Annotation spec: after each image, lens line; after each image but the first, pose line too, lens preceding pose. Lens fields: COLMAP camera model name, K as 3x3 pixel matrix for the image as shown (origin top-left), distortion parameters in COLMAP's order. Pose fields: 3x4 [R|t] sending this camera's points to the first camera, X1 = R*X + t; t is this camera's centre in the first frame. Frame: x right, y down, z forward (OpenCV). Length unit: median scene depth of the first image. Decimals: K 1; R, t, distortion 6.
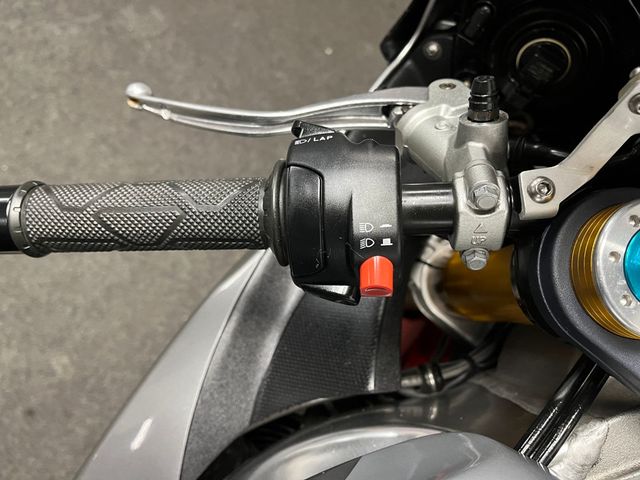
lens RADIAL K [[484.7, 0, 320.9], [0, 484.7, 240.3], [0, 0, 1]] dist [0.051268, -0.061538]
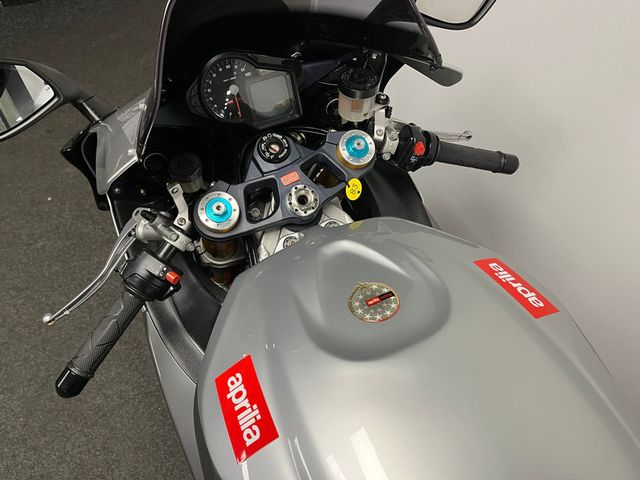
lens RADIAL K [[484.7, 0, 316.4], [0, 484.7, 239.4], [0, 0, 1]] dist [0.051268, -0.061538]
pose [[0.547065, -0.802747, 0.237314, 0.047881], [0.799394, 0.585112, 0.136430, 0.170907], [-0.248374, 0.115072, 0.961805, -1.646840]]
